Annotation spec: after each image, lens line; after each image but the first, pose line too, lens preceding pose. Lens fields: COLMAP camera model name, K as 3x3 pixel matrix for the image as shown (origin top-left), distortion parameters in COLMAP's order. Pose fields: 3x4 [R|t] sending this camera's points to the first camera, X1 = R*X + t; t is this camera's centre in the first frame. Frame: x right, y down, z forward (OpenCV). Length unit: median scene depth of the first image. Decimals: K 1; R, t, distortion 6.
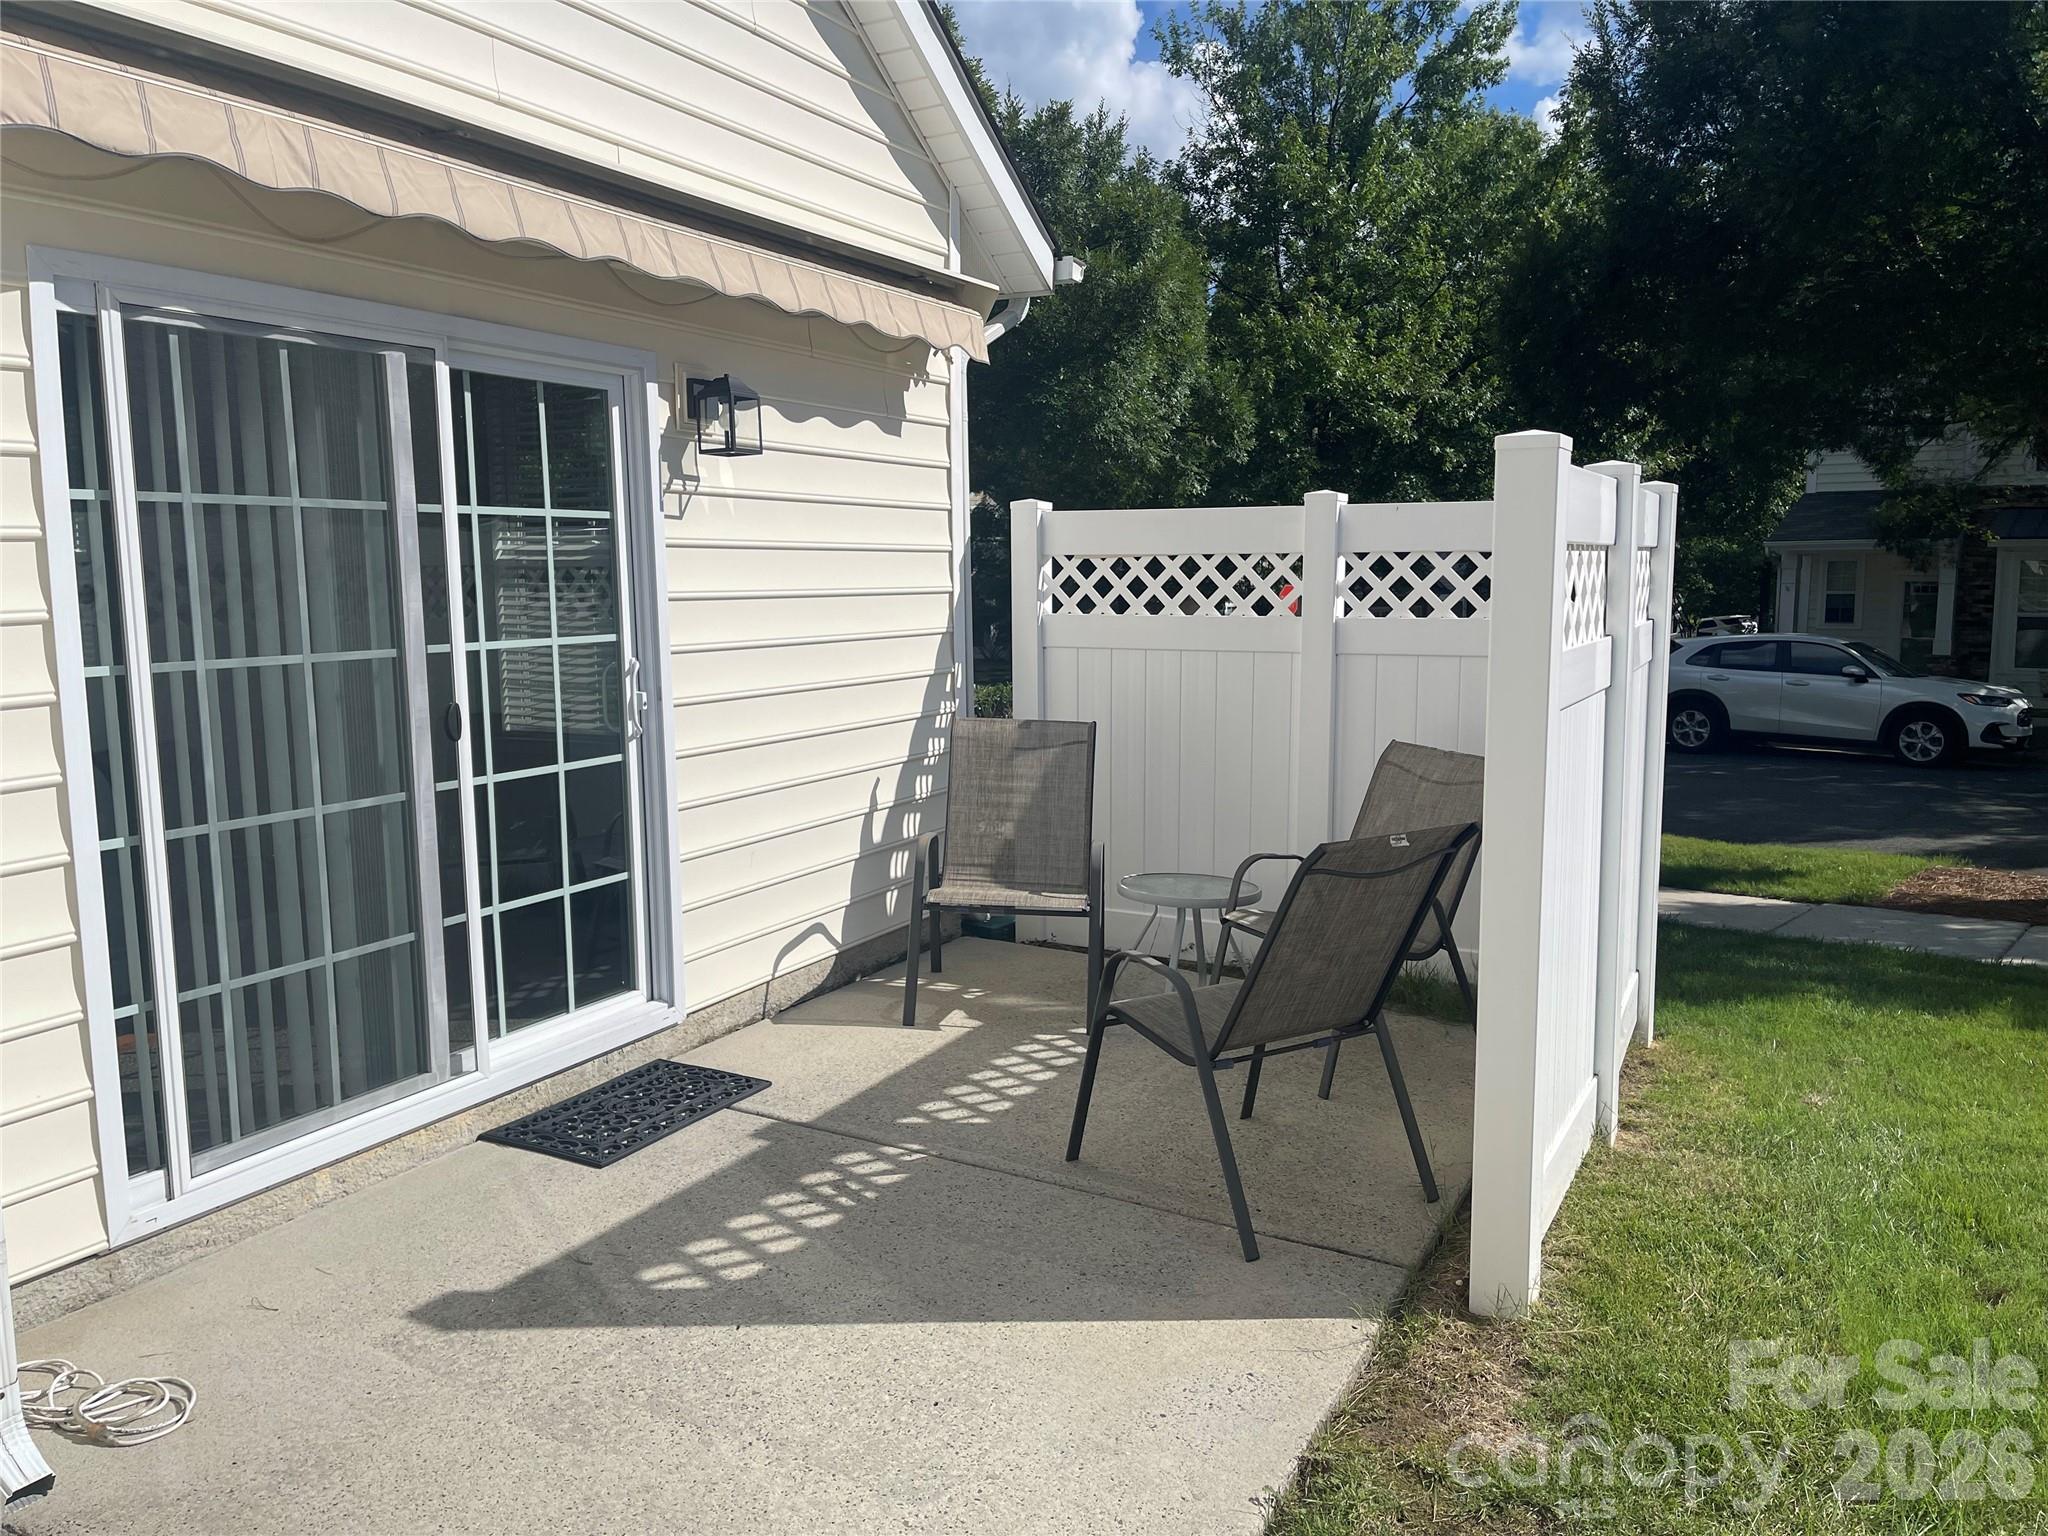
lens RADIAL K [[1553.9, 0, 1013.9], [0, 1553.9, 780.0], [0, 0, 1]] dist [0.057961, -0.063754]
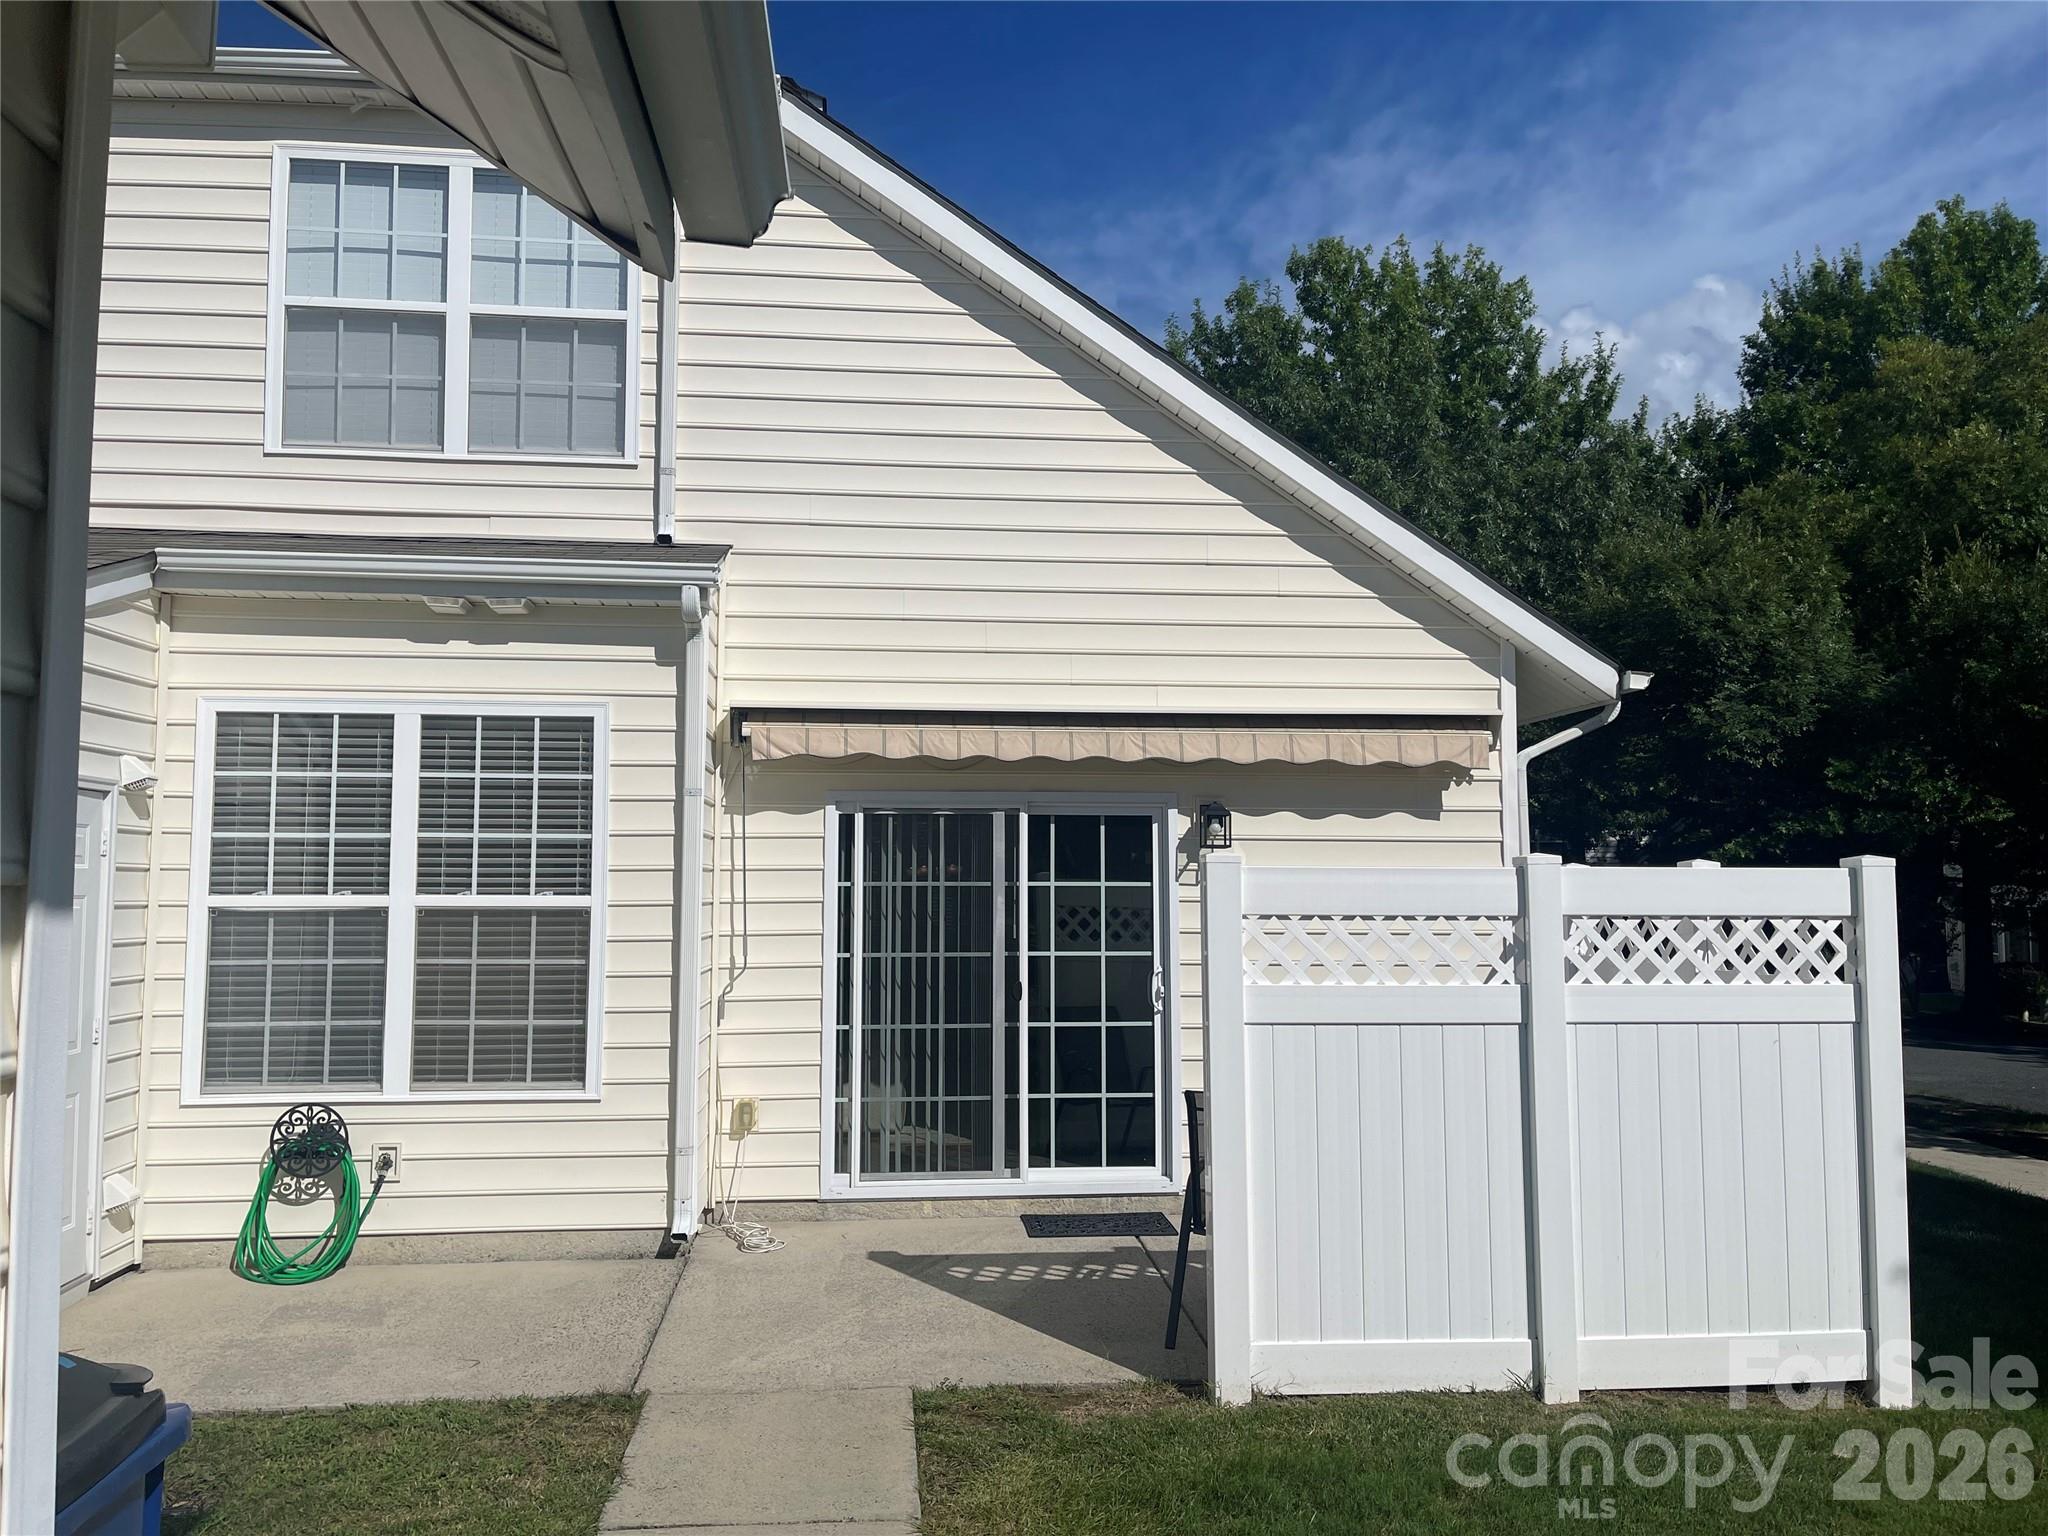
lens RADIAL K [[1553.9, 0, 1005.1], [0, 1553.9, 776.4], [0, 0, 1]] dist [0.057961, -0.063754]
pose [[0.550358, -0.047630, -0.833569, 1.241225], [-0.119298, 0.983642, -0.134970, -0.035725], [0.826362, 0.173725, 0.535673, -0.110073]]
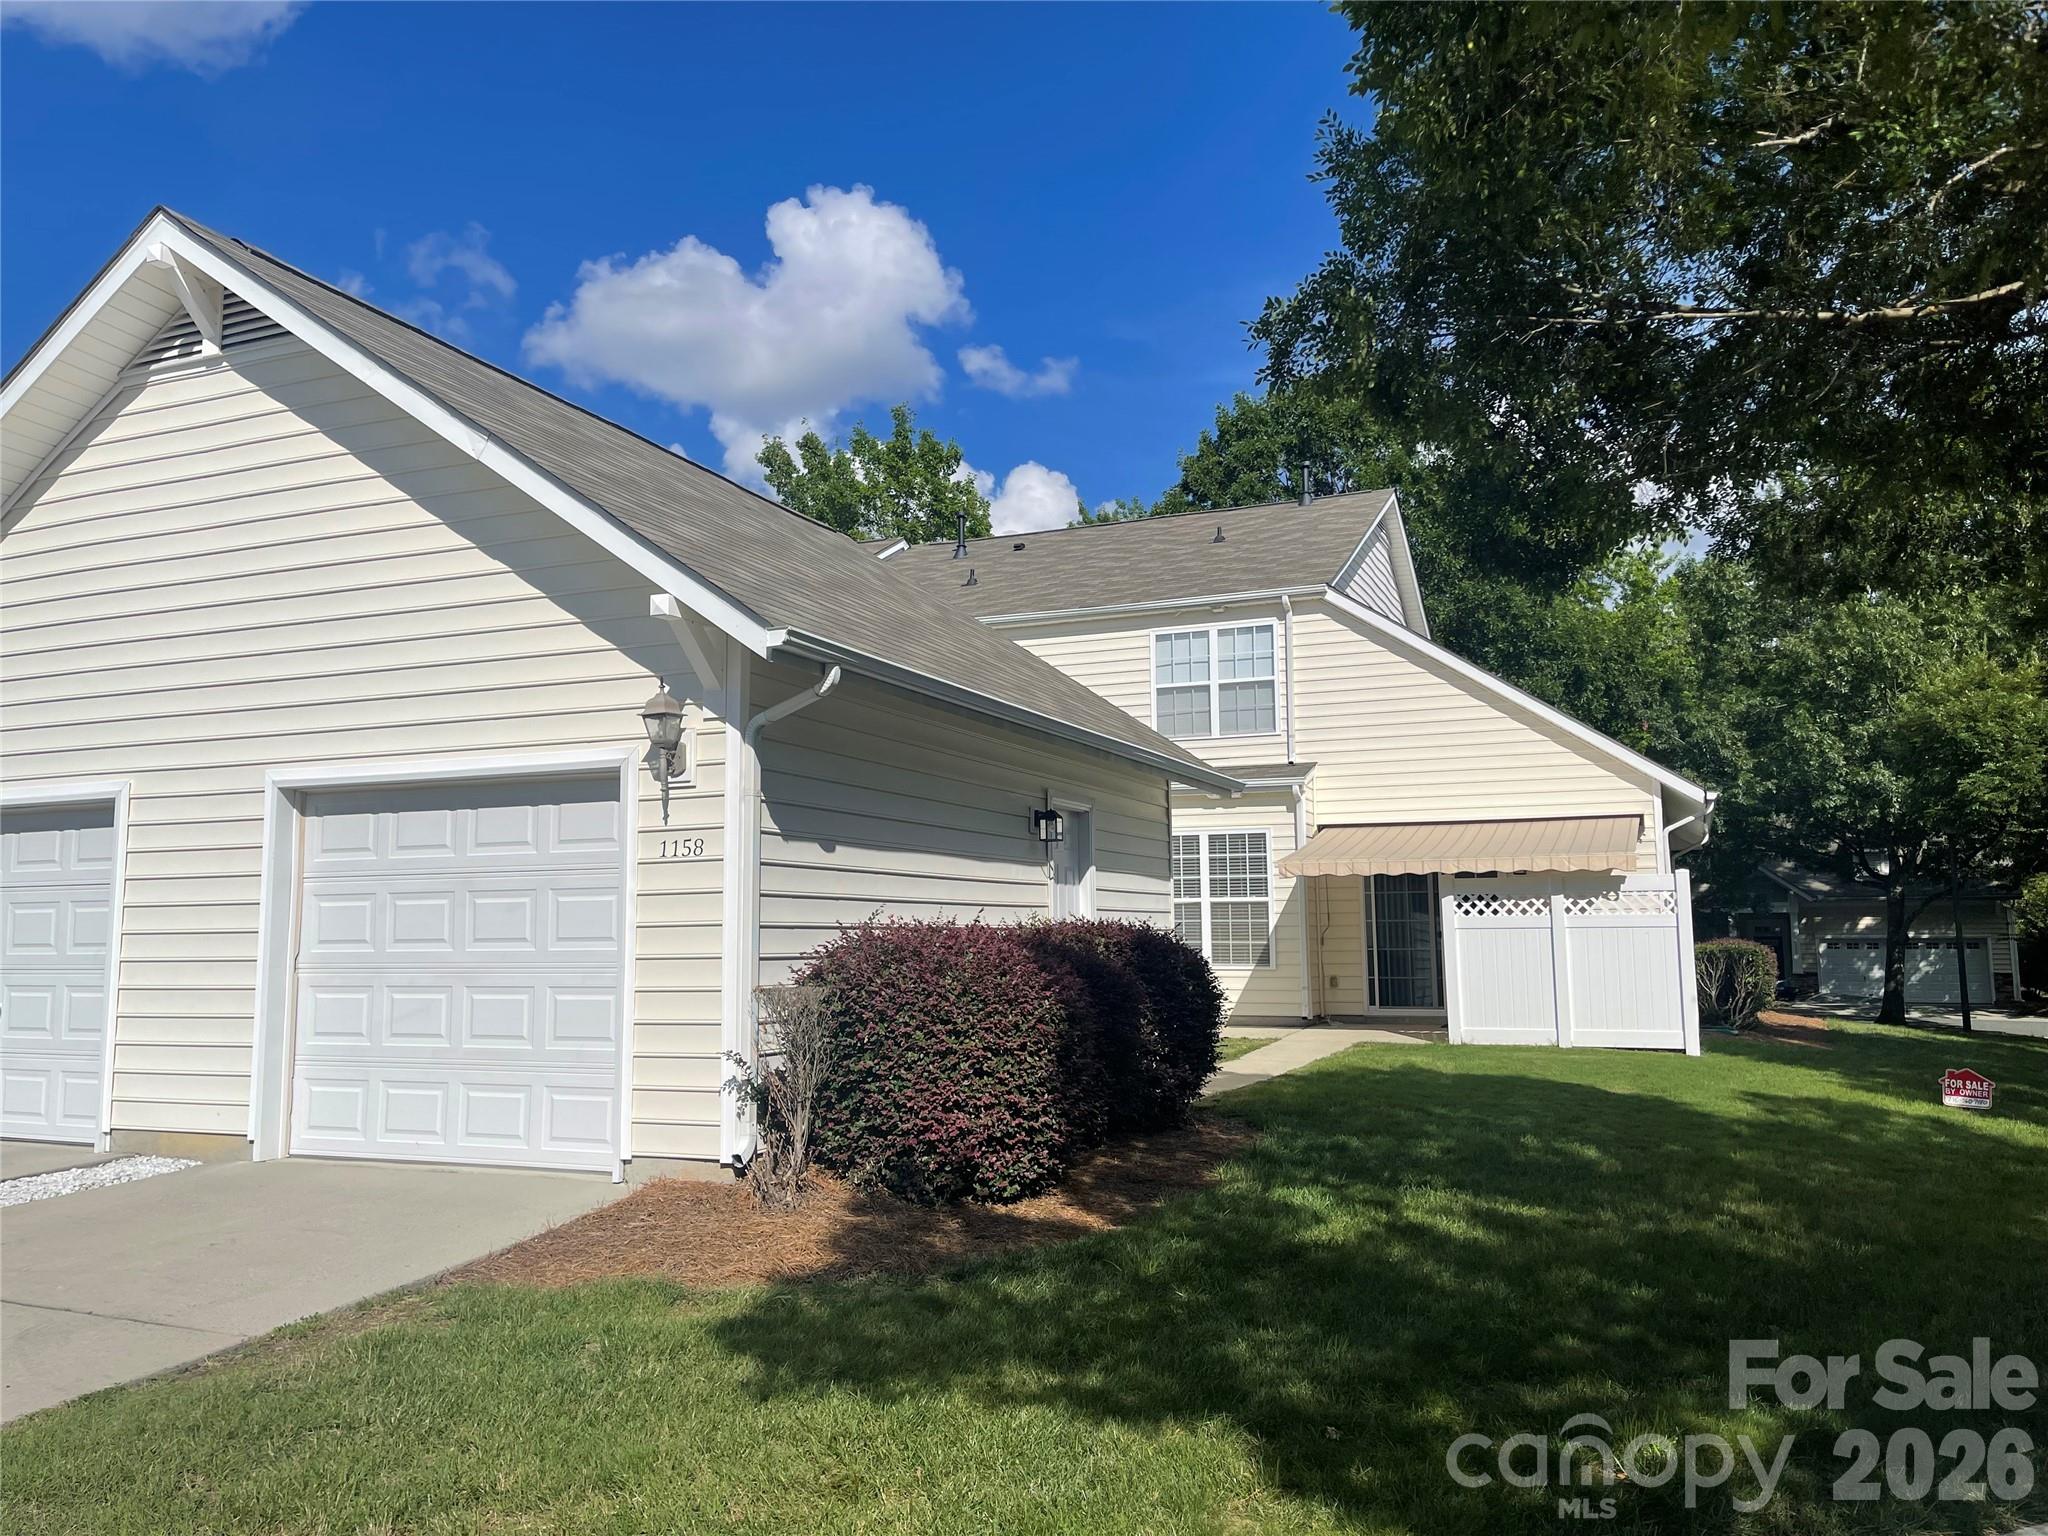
lens RADIAL K [[1553.9, 0, 1013.1], [0, 1553.9, 760.3], [0, 0, 1]] dist [0.057961, -0.063754]
pose [[0.088109, -0.105031, -0.990558, 4.271616], [-0.125400, 0.985345, -0.115633, 0.153024], [0.988186, 0.134404, 0.073647, -0.728643]]
